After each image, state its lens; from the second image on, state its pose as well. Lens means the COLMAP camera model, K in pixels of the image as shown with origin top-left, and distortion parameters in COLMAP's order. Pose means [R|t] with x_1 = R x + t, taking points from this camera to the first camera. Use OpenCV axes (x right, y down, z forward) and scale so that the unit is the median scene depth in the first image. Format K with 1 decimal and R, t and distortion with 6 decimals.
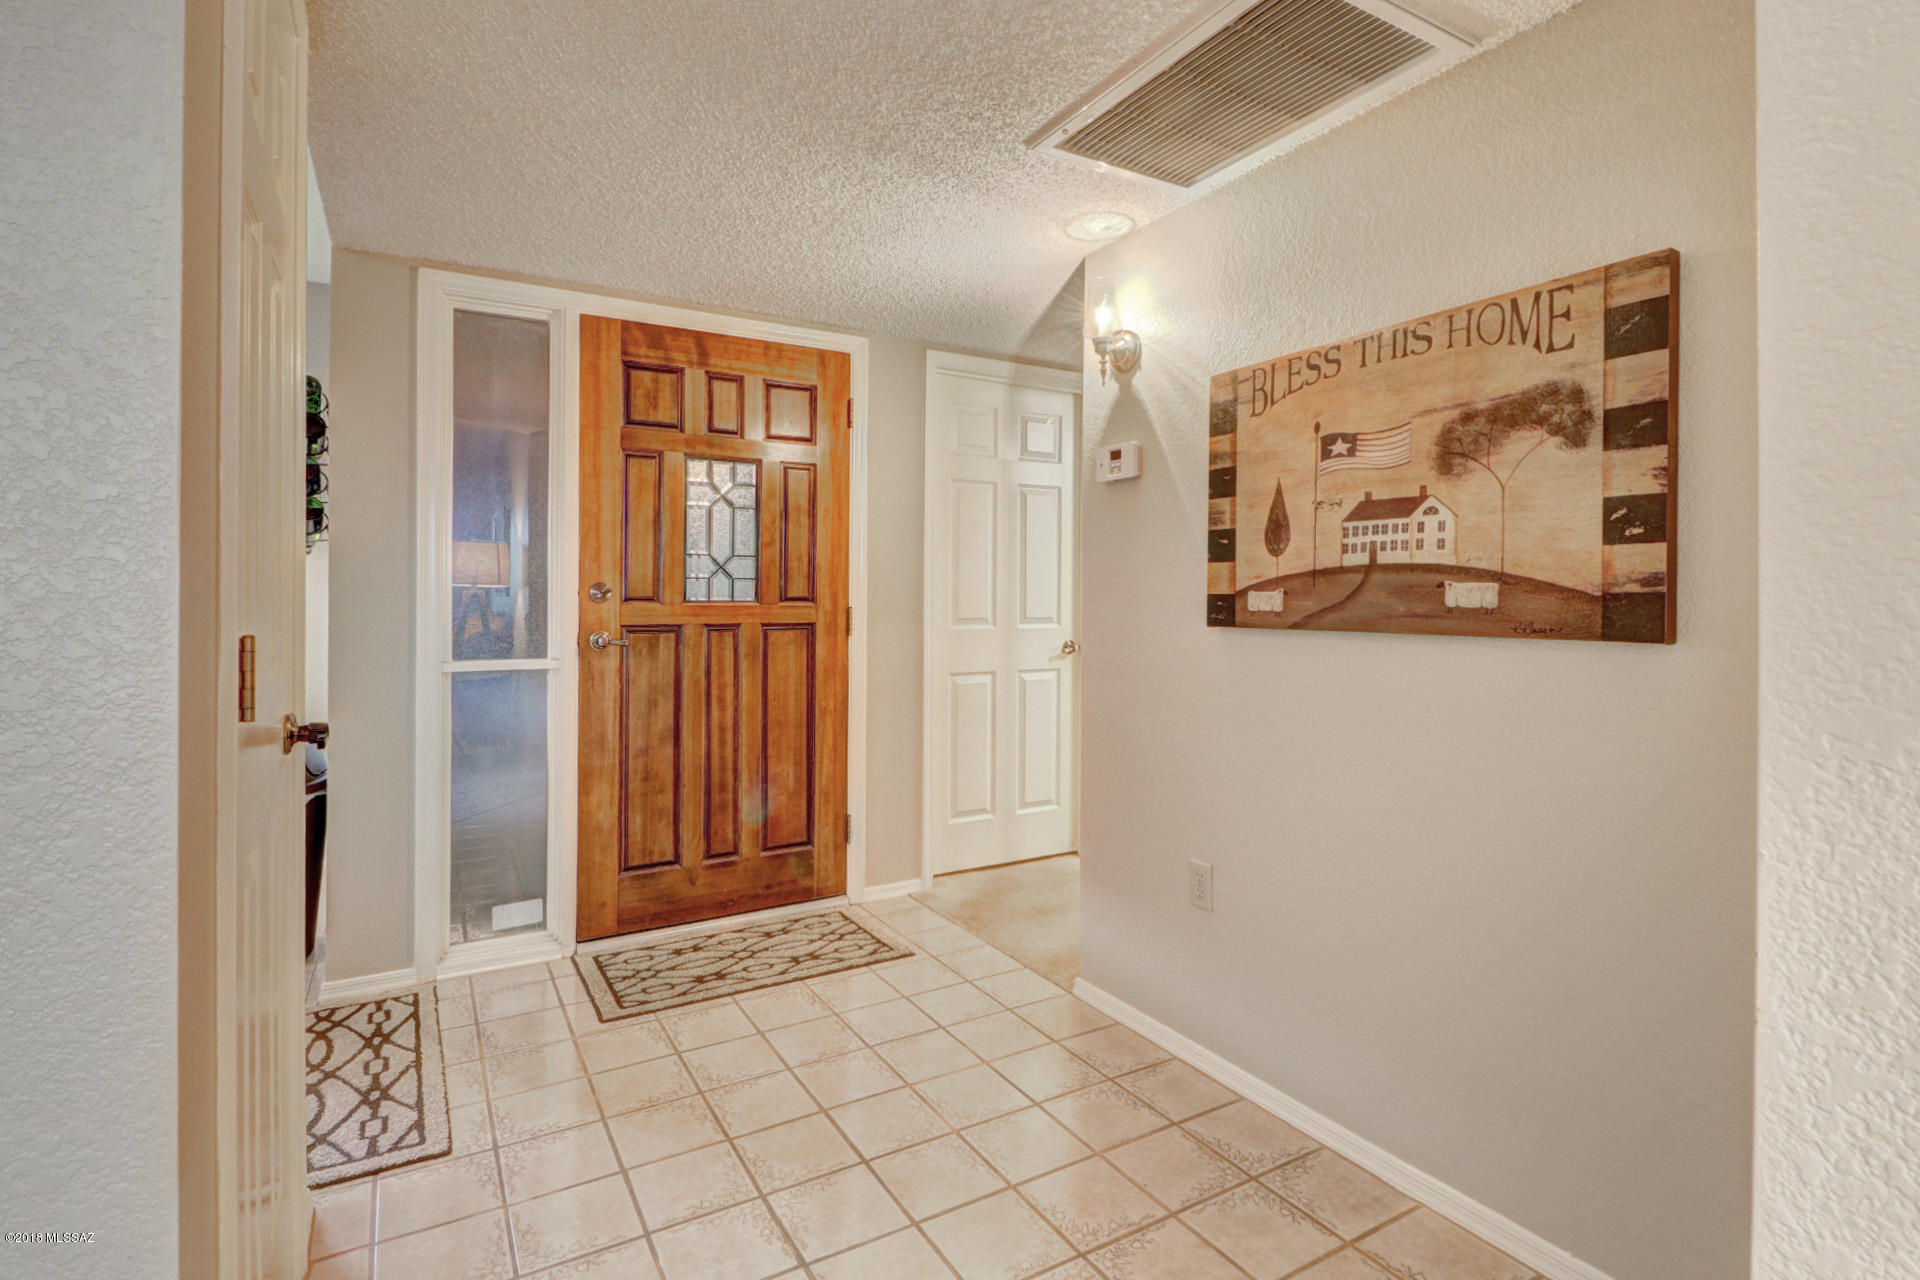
lens RADIAL K [[863.9, 0, 959.3], [0, 863.9, 587.9], [0, 0, 1]] dist [-0.005402, -0.000486]
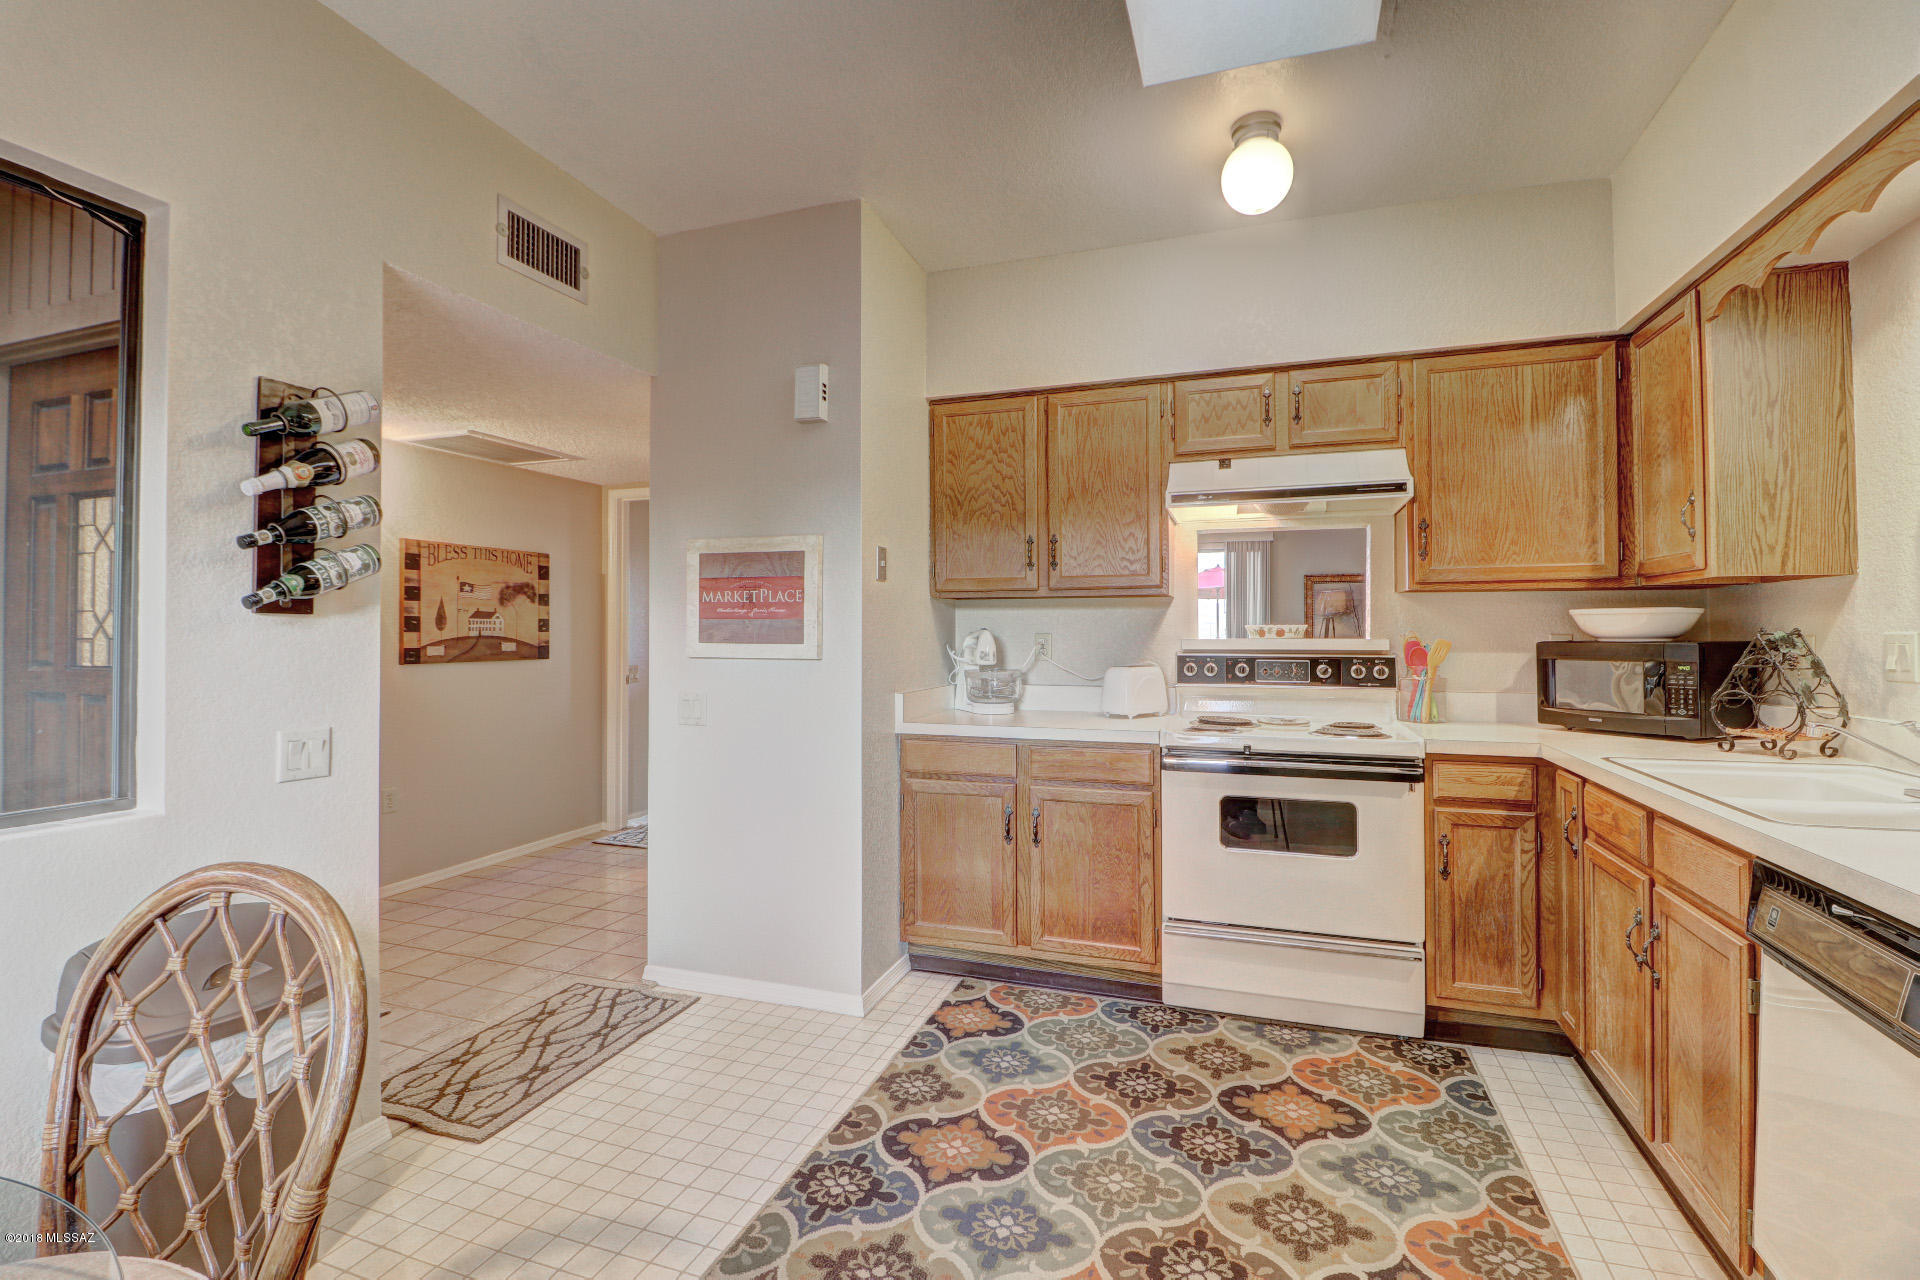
lens RADIAL K [[863.9, 0, 974.8], [0, 863.9, 643.1], [0, 0, 1]] dist [-0.005402, -0.000486]
pose [[-0.652018, -0.010191, 0.758135, -2.302079], [-0.008336, 0.999946, 0.006272, -0.031119], [-0.758158, -0.002230, -0.652068, 1.451340]]
